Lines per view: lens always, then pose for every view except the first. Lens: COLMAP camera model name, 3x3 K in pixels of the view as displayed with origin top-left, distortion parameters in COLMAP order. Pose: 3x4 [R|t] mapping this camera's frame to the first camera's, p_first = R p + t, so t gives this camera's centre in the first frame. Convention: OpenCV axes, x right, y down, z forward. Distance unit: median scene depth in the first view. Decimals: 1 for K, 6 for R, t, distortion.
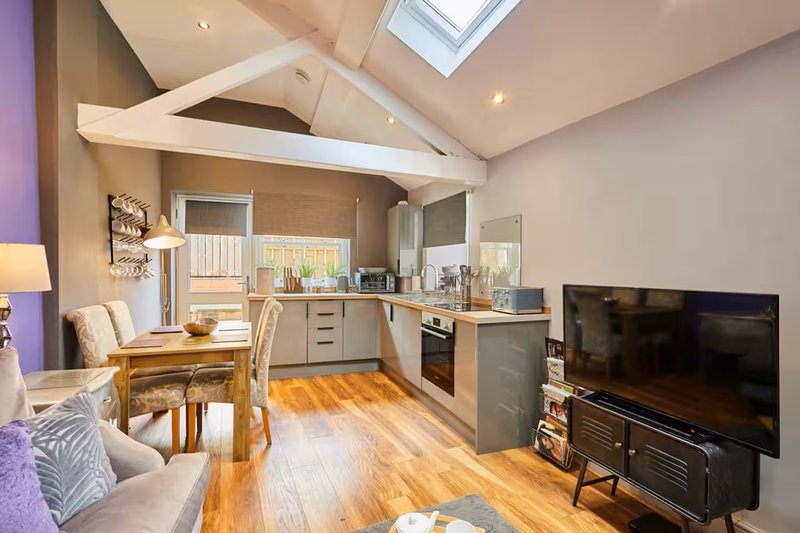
lens RADIAL K [[372.1, 0, 404.2], [0, 372.1, 273.7], [0, 0, 1]] dist [-0.001183, -0.000833]
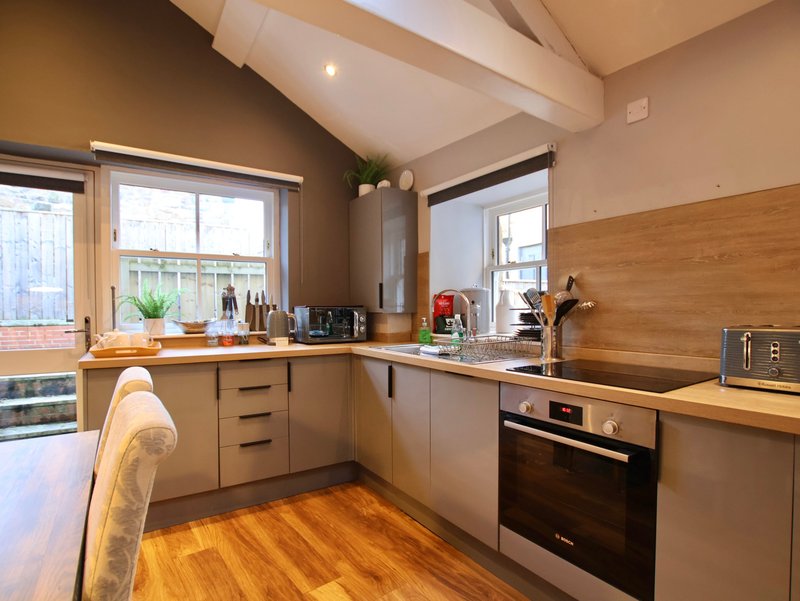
lens RADIAL K [[411.5, 0, 393.6], [0, 411.5, 317.3], [0, 0, 1]] dist [-0.029338, 0.002753]
pose [[0.976947, -0.017295, 0.212782, -0.172601], [0.015175, 0.999818, 0.011590, 0.009878], [-0.212944, -0.008094, 0.977031, 0.498361]]
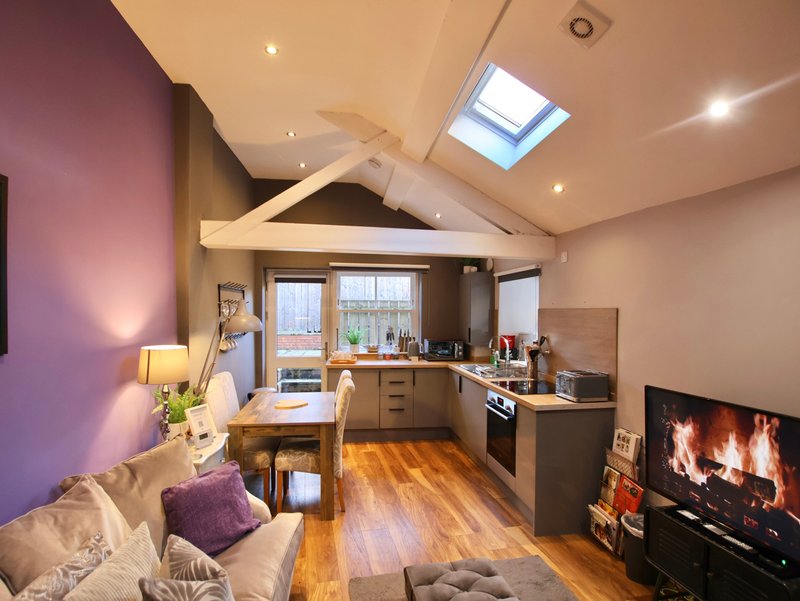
lens RADIAL K [[411.5, 0, 397.9], [0, 411.5, 316.5], [0, 0, 1]] dist [-0.029338, 0.002753]
pose [[0.975257, -0.000900, -0.221075, 0.052756], [0.000696, 0.999999, -0.000999, -0.087506], [0.221075, 0.000821, 0.975256, -0.133454]]
